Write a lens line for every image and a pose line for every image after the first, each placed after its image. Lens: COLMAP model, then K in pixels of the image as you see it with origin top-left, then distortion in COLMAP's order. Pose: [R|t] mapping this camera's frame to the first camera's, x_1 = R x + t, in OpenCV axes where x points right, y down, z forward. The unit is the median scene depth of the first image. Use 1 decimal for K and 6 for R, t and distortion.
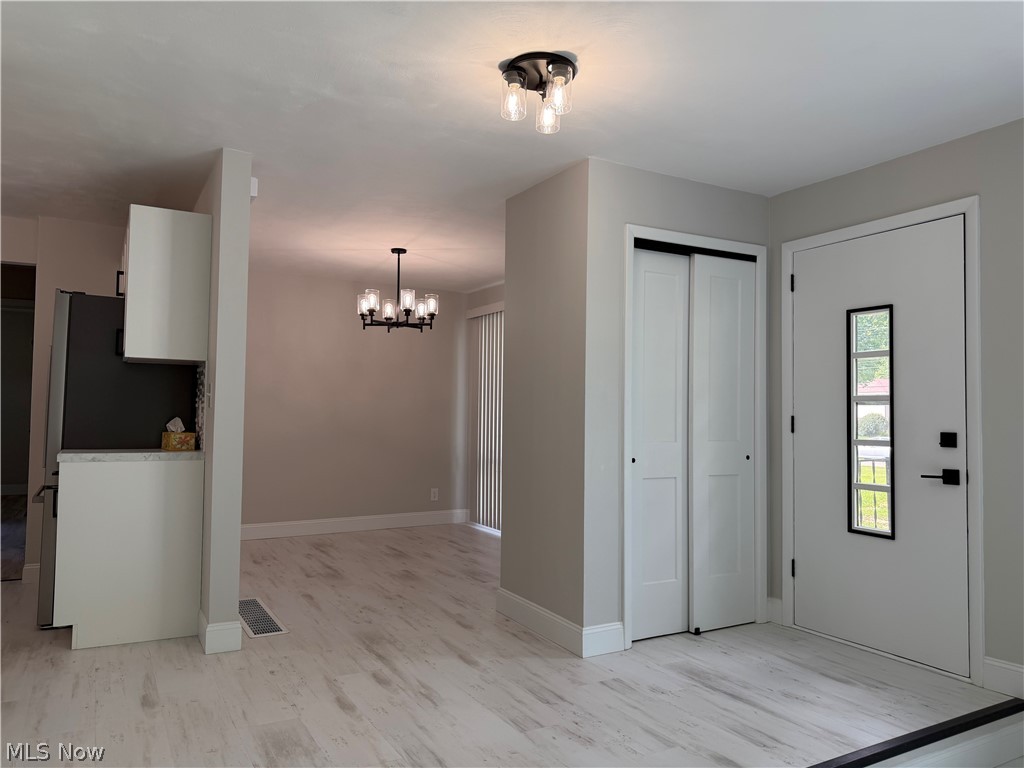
lens RADIAL K [[704.0, 0, 510.8], [0, 704.0, 391.9], [0, 0, 1]] dist [0.007027, -0.014240]
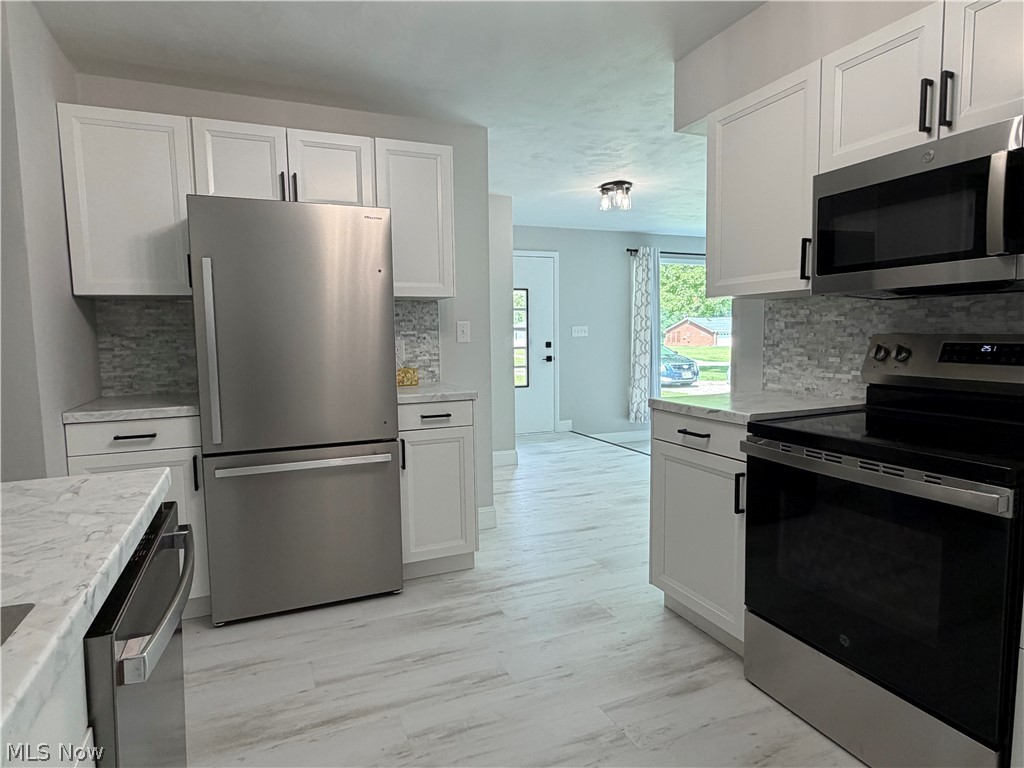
lens RADIAL K [[591.5, 0, 506.4], [0, 591.5, 382.5], [0, 0, 1]] dist [0.005454, -0.001669]
pose [[0.109223, -0.099672, 0.989007, -0.919250], [-0.019669, 0.994549, 0.102403, -0.008278], [-0.993823, -0.030638, 0.106668, 0.533850]]
